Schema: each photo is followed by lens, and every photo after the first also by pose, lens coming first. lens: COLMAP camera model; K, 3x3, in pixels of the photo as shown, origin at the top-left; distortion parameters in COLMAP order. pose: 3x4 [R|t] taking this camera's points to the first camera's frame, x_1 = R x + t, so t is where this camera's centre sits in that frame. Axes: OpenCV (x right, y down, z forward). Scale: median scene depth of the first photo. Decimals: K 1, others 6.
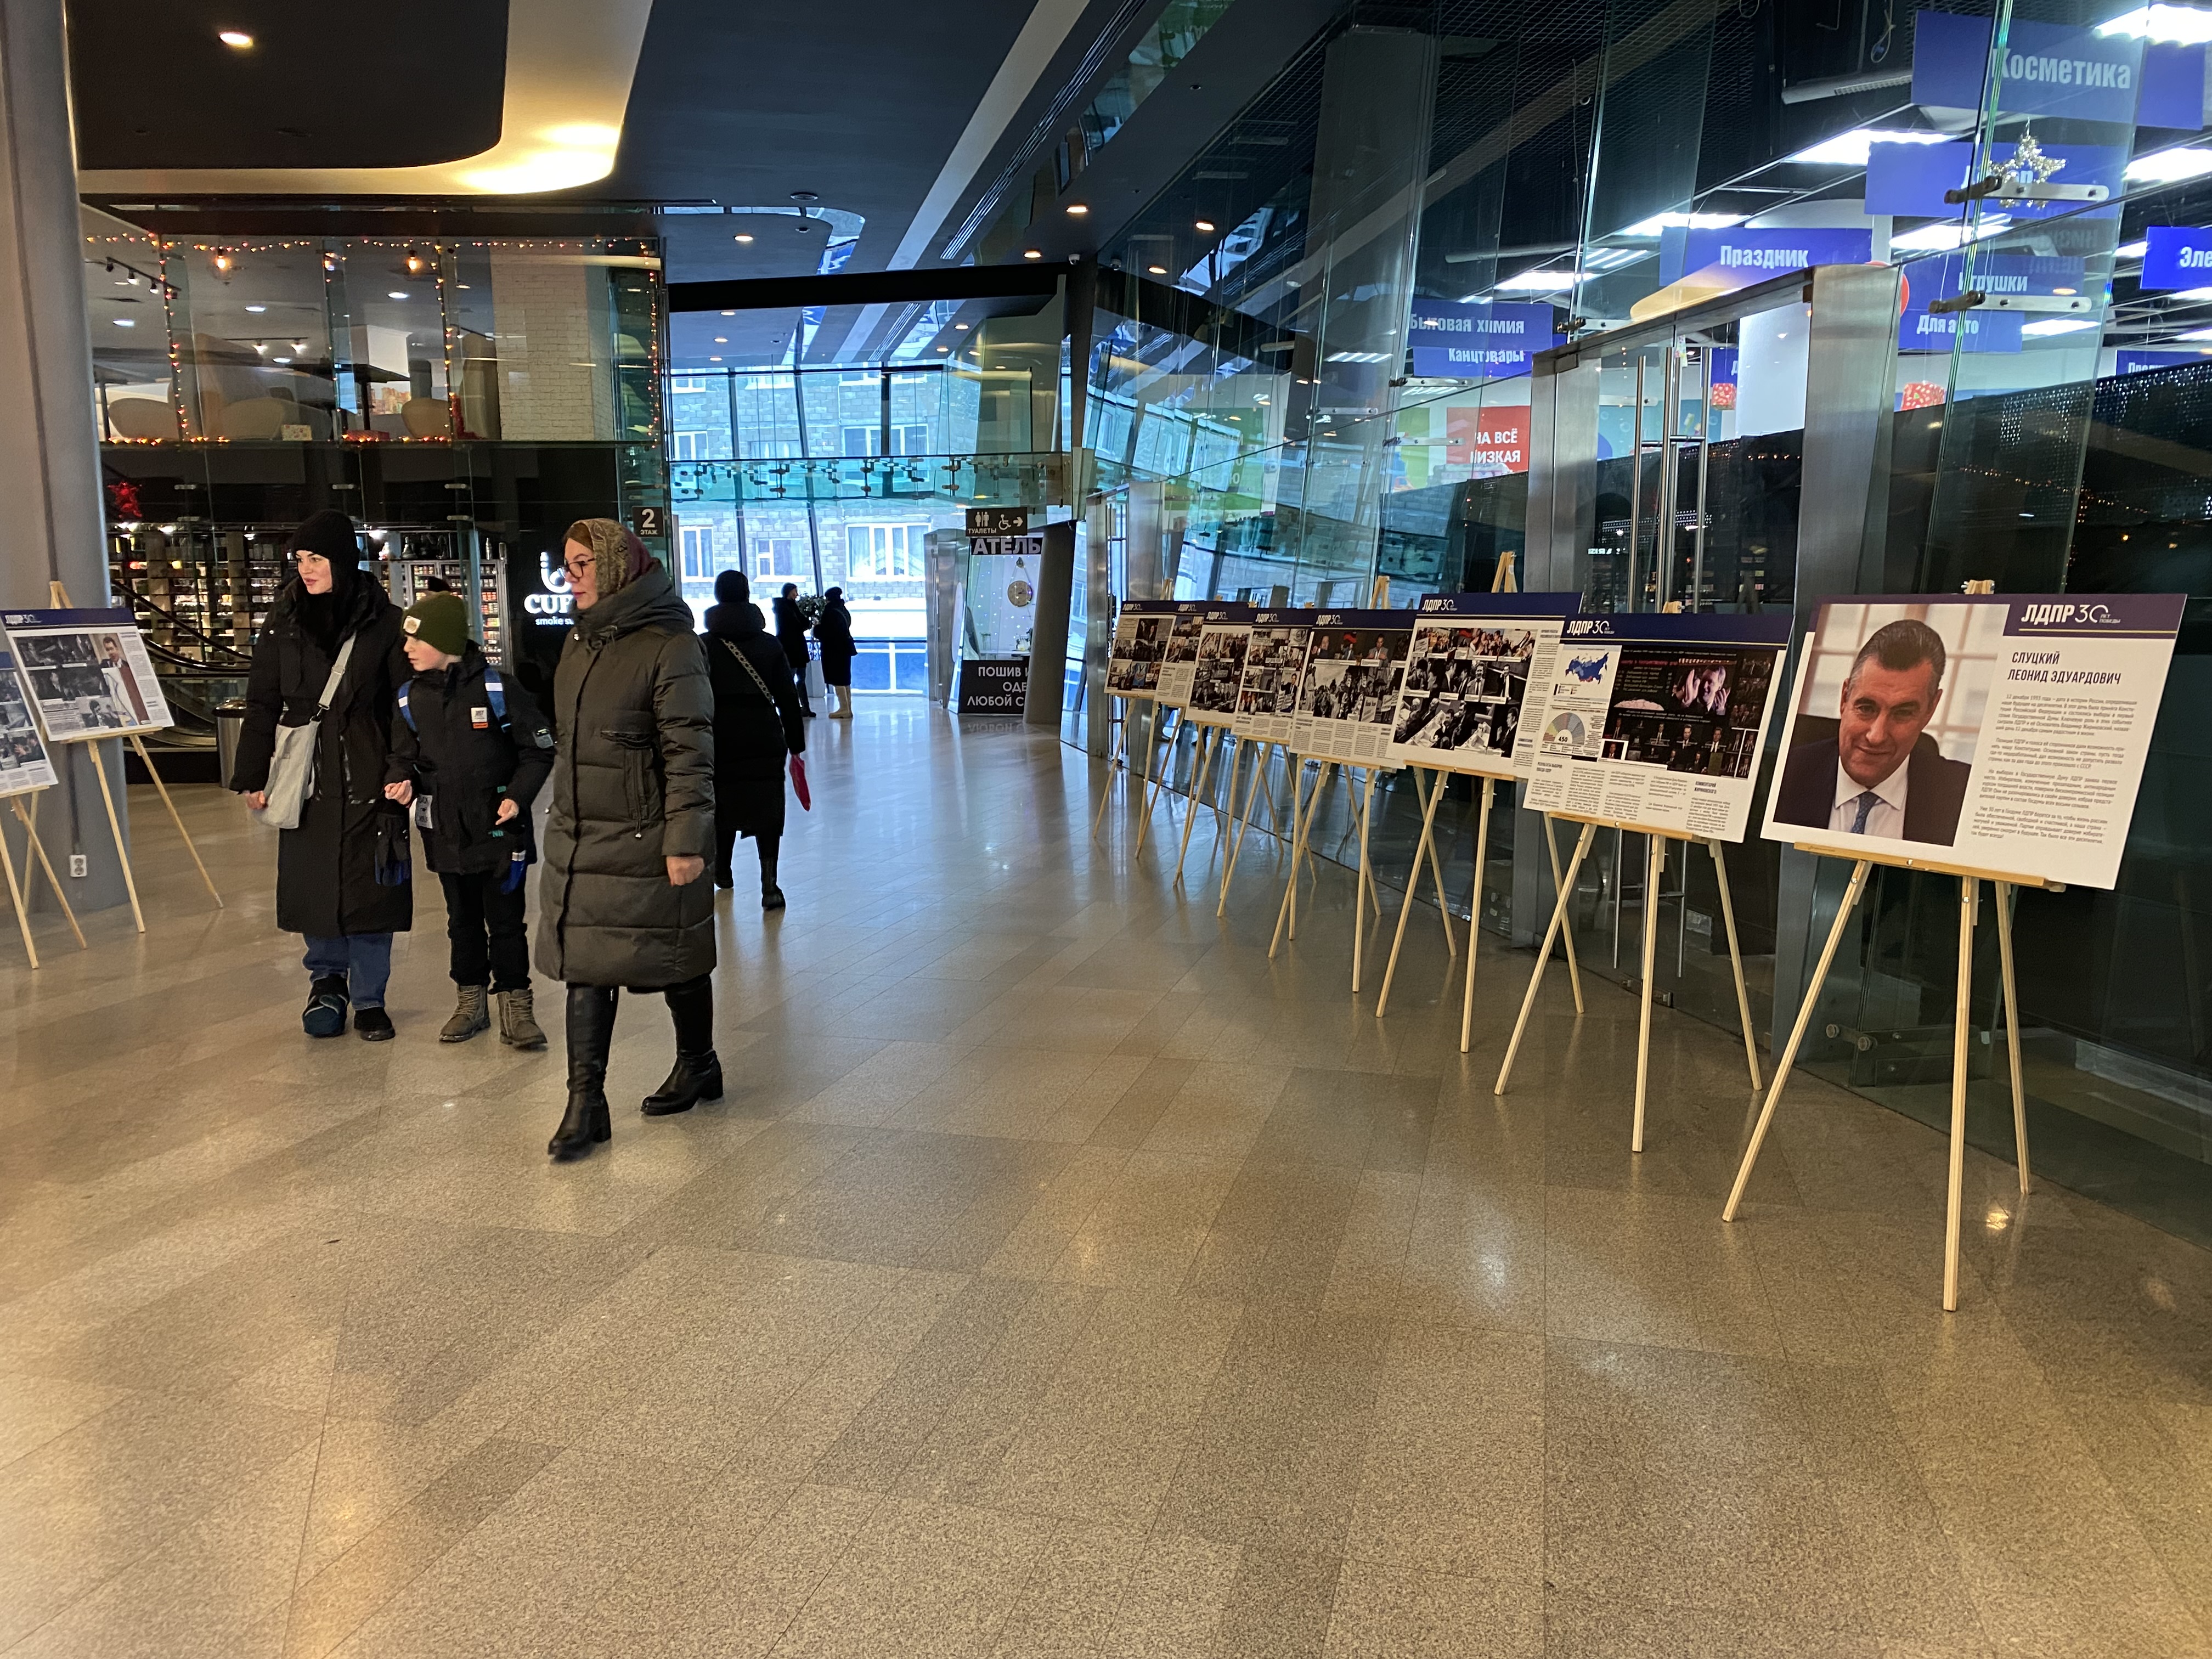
lens RADIAL K [[1664.9, 0, 1103.1], [0, 1664.9, 865.8], [0, 0, 1]] dist [0.055838, -0.054654]
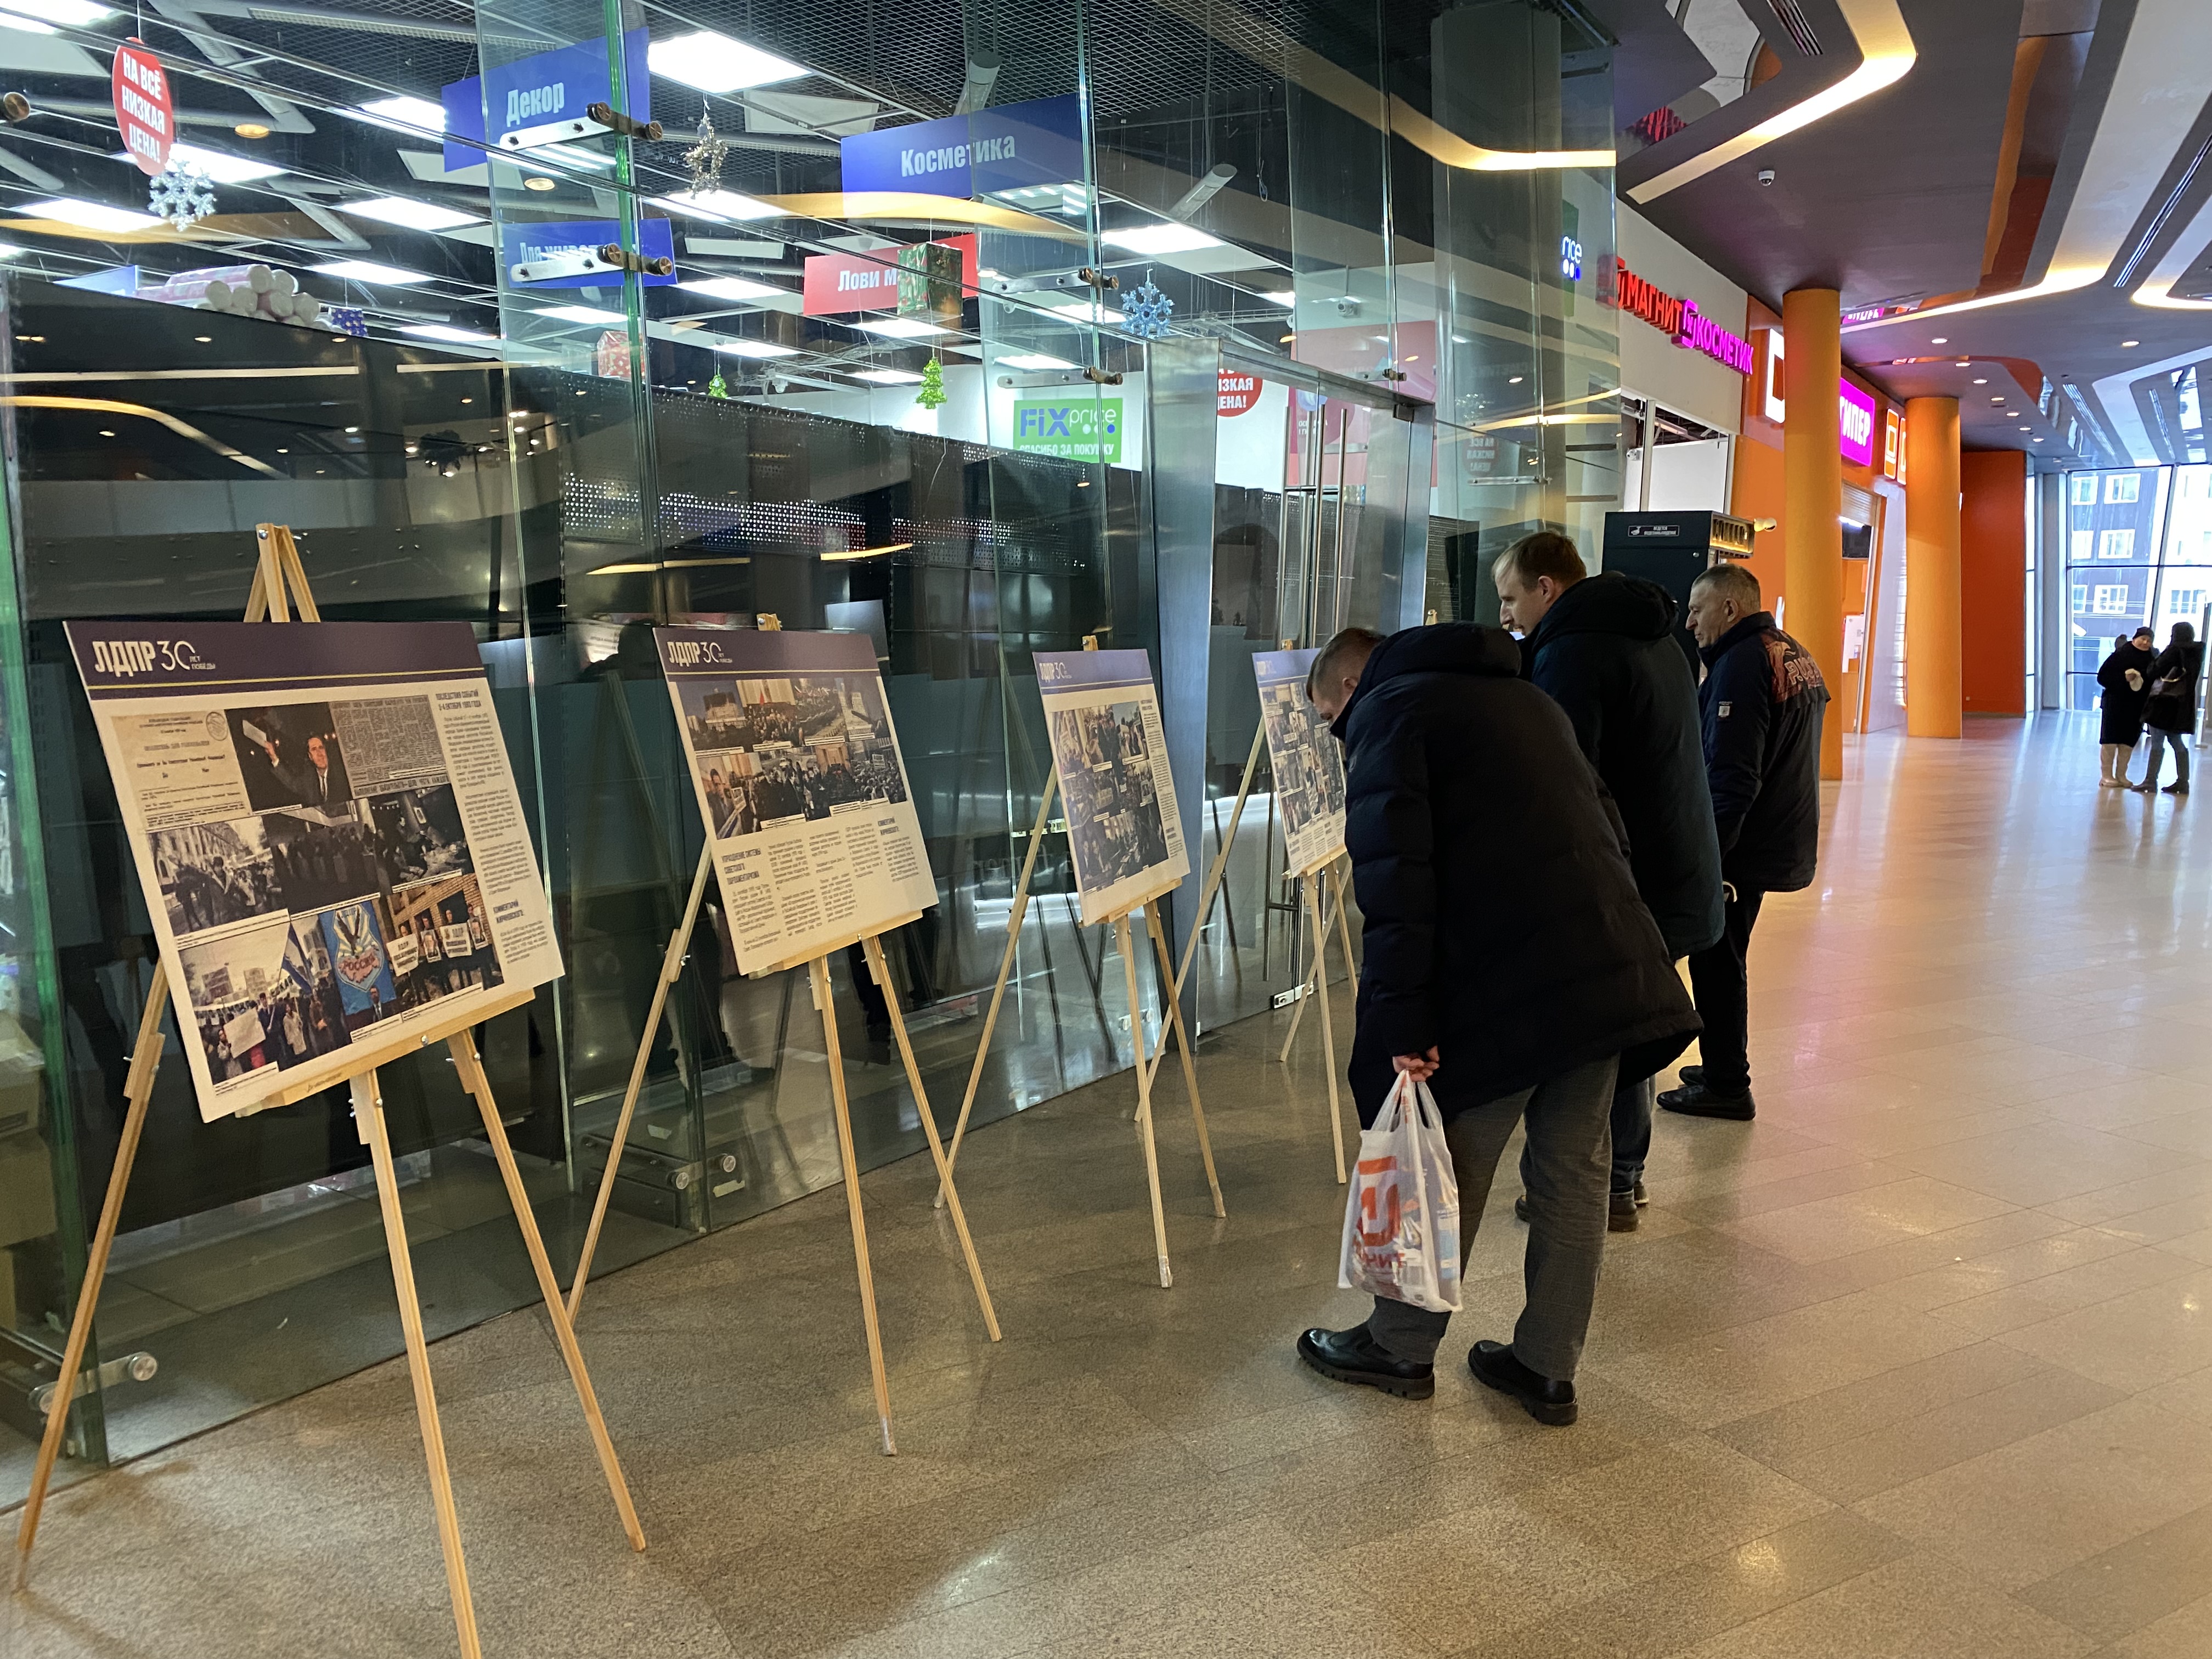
lens RADIAL K [[1705.8, 0, 1173.4], [0, 1705.8, 885.9], [0, 0, 1]] dist [0.035102, 0.001278]
pose [[-0.716879, -0.134022, 0.684195, -0.578508], [0.077476, 0.959958, 0.269216, -0.485595], [-0.692879, 0.246004, -0.677791, 2.947058]]
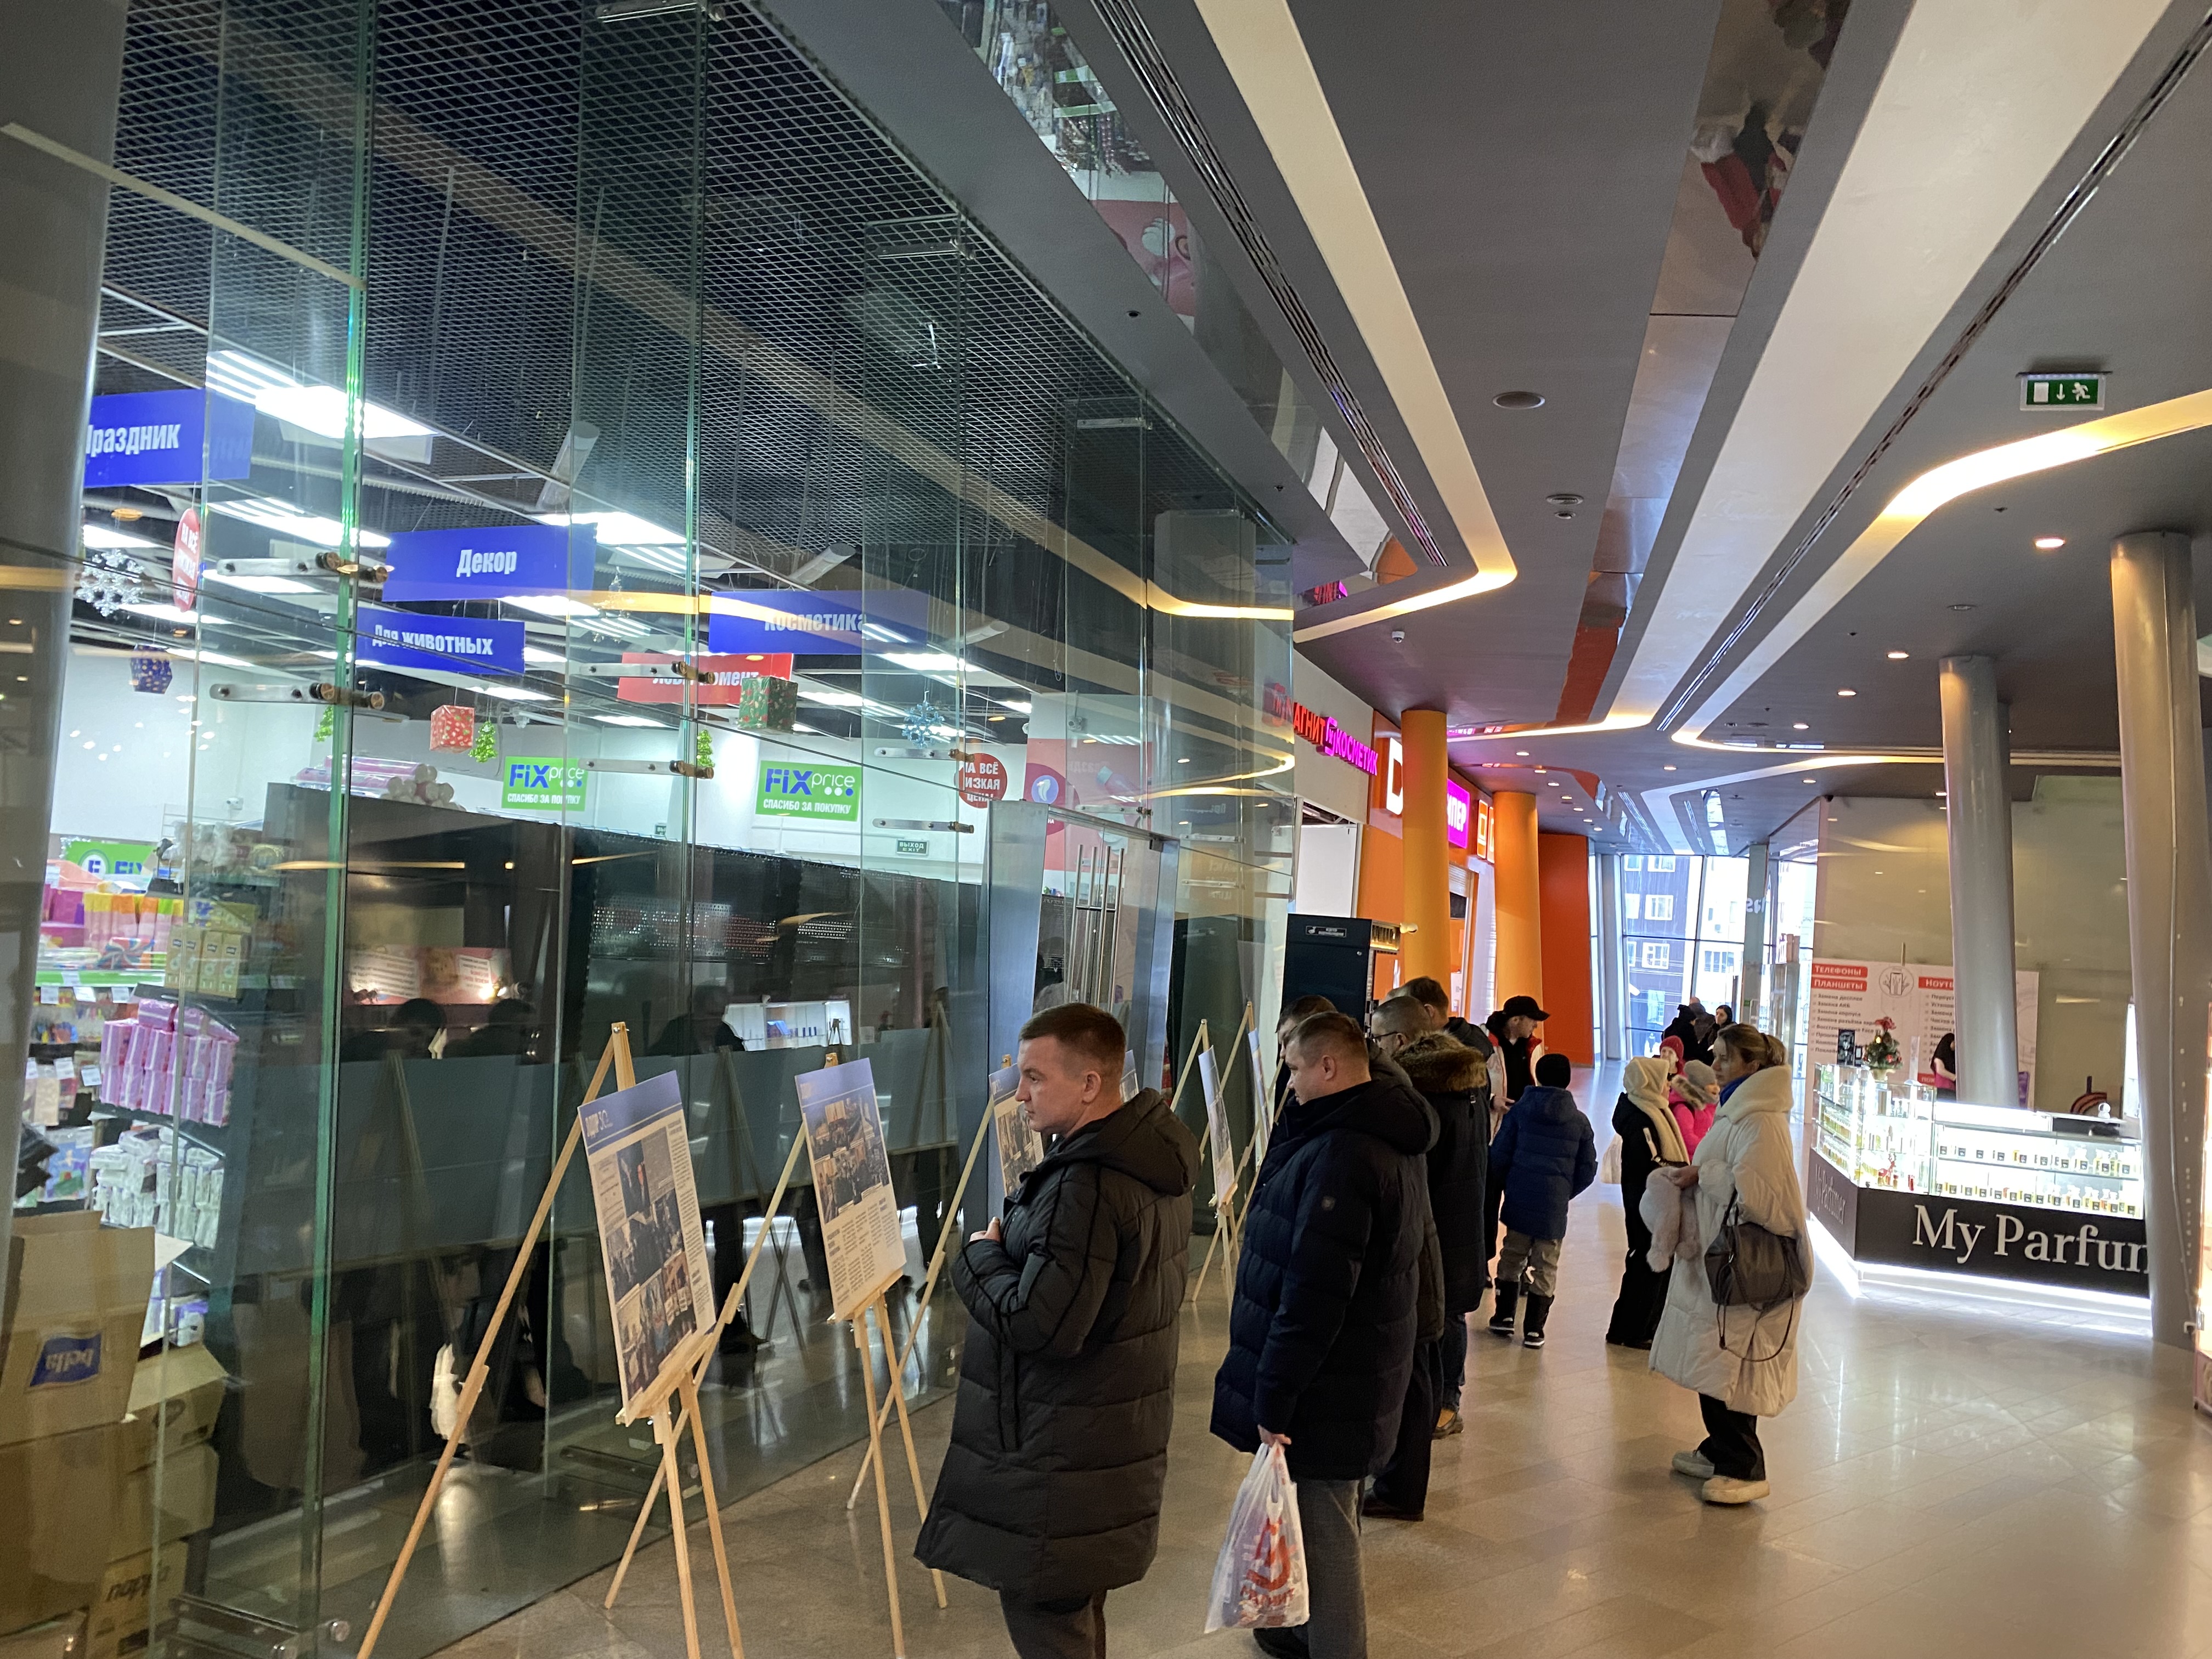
lens RADIAL K [[1664.9, 0, 1103.1], [0, 1664.9, 865.8], [0, 0, 1]] dist [0.055838, -0.054654]
pose [[-0.822867, -0.049102, 0.566108, -0.645612], [-0.001872, 0.996488, 0.083709, -0.629931], [-0.568230, 0.067822, -0.820070, 3.313861]]
